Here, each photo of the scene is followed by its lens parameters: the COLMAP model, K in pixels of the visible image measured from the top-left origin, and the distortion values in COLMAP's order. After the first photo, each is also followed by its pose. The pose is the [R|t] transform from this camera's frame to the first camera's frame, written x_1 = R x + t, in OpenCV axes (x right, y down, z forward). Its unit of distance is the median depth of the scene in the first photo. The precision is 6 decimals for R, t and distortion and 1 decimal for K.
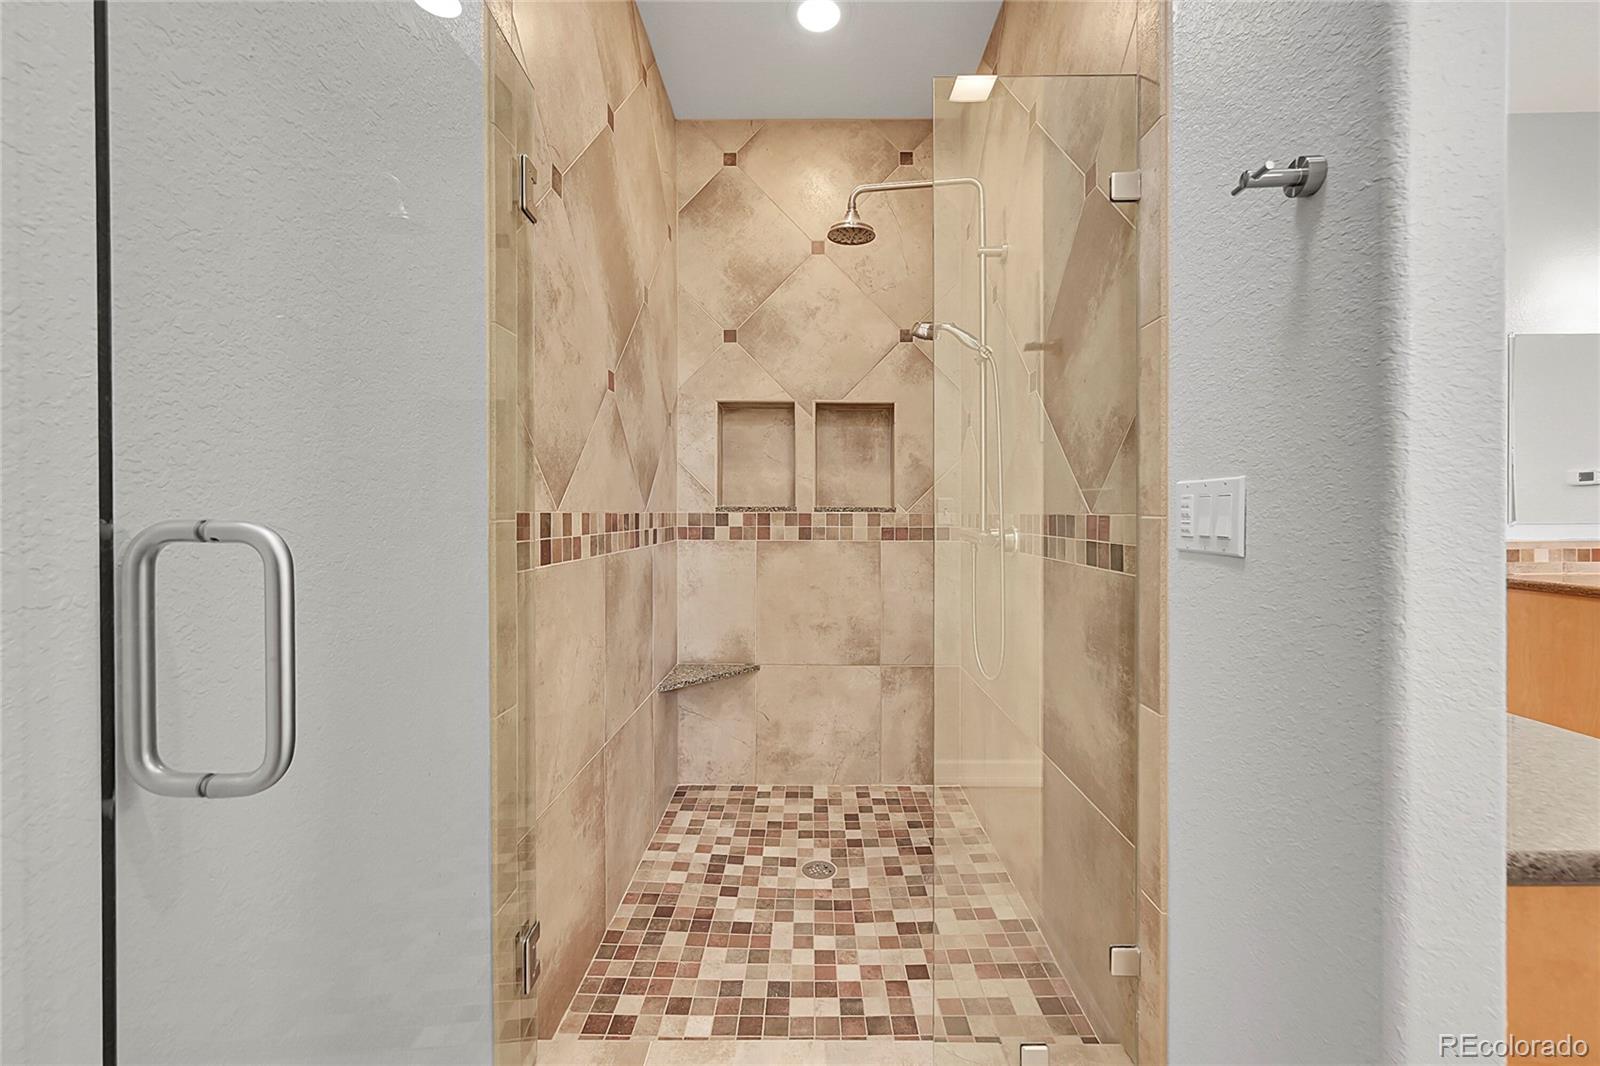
lens RADIAL K [[630.1, 0, 801.1], [0, 630.1, 524.0], [0, 0, 1]] dist [-0.000673, 0.000030]
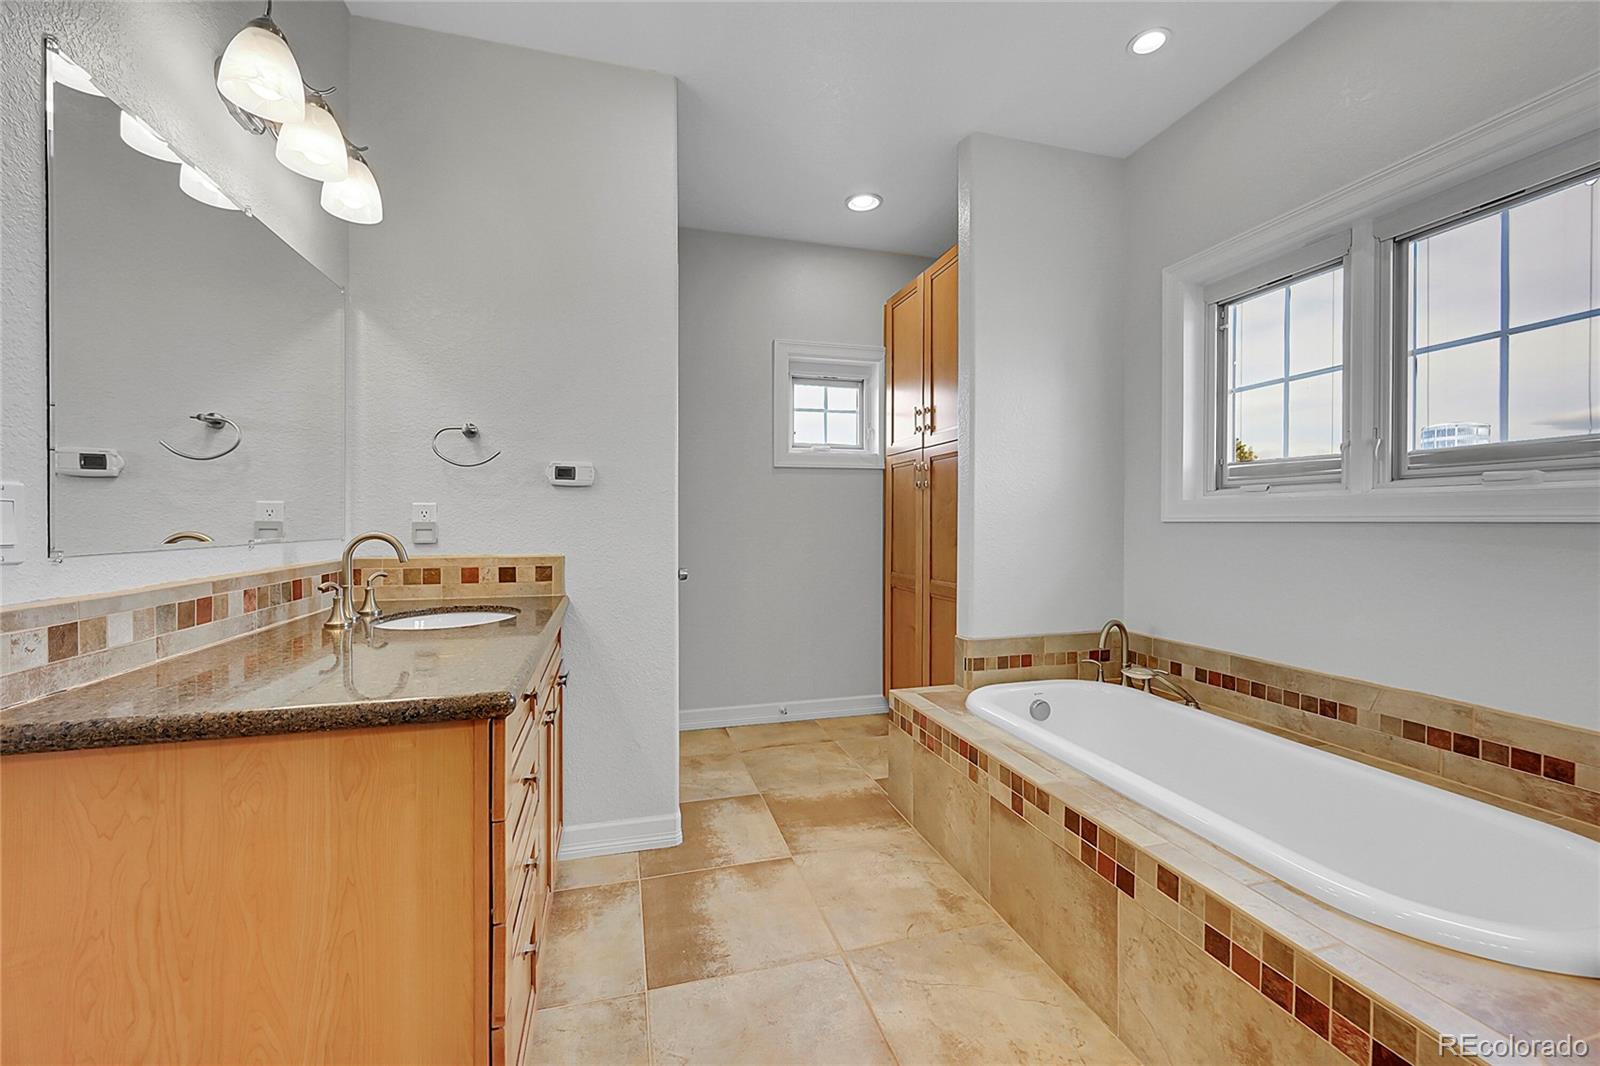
lens RADIAL K [[630.1, 0, 797.5], [0, 630.1, 530.3], [0, 0, 1]] dist [-0.000673, 0.000030]
pose [[-0.281886, -0.001615, 0.959447, 0.652579], [0.007277, 0.999966, 0.003822, -0.013121], [-0.959420, 0.008059, -0.281865, 0.688323]]
